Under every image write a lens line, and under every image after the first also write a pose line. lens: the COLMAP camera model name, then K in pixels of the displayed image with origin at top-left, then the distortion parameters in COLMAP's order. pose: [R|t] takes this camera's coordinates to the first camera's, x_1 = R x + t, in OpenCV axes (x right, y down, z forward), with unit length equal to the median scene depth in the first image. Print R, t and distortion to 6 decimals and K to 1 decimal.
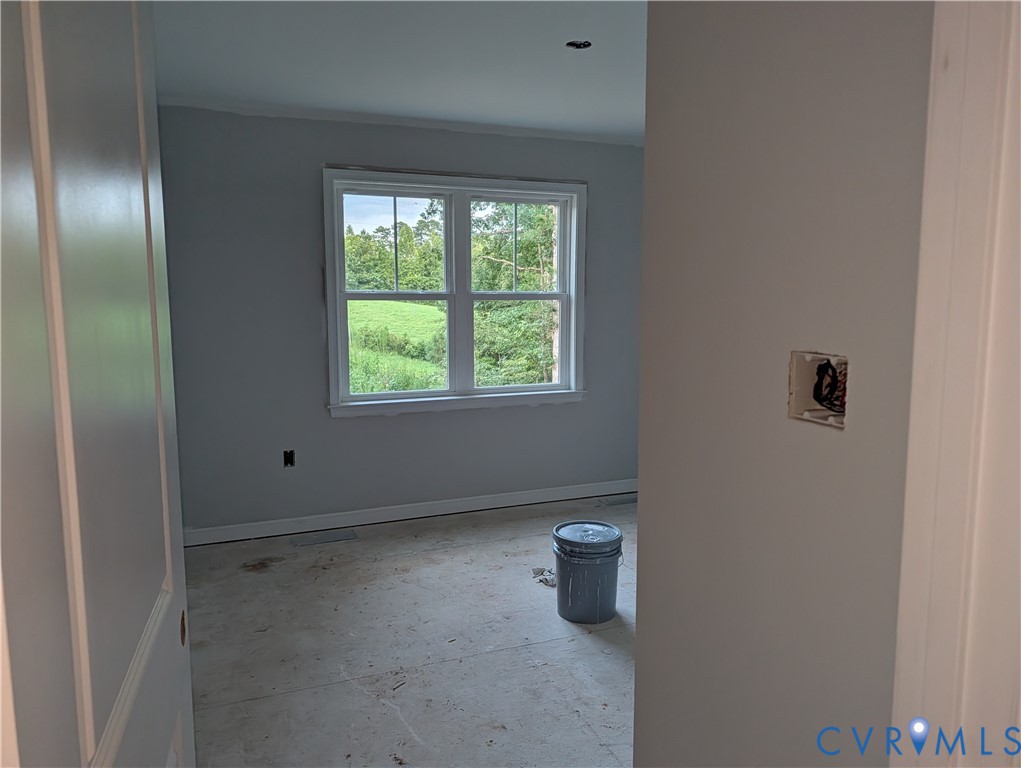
lens RADIAL K [[735.6, 0, 511.8], [0, 735.6, 379.5], [0, 0, 1]] dist [0.018862, -0.023275]
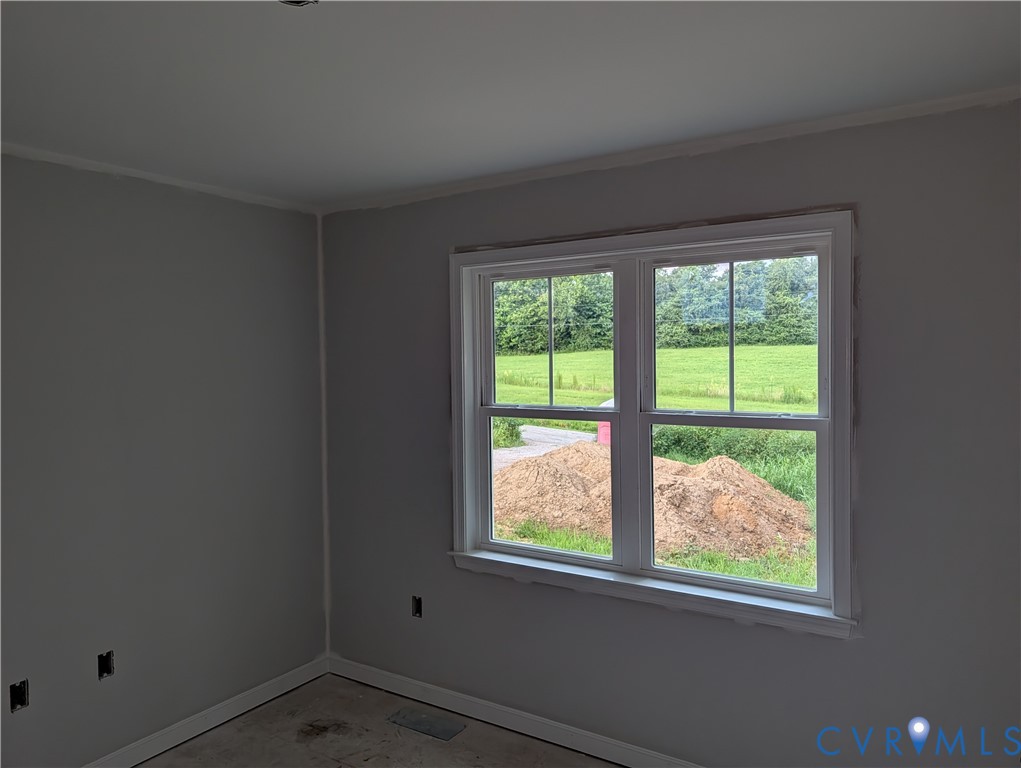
lens RADIAL K [[735.6, 0, 511.8], [0, 735.6, 379.5], [0, 0, 1]] dist [0.018862, -0.023275]
pose [[0.566261, 0.019018, -0.824006, 0.418589], [-0.082761, 0.995993, -0.033887, -0.122667], [0.820060, 0.087384, 0.565566, 0.581592]]
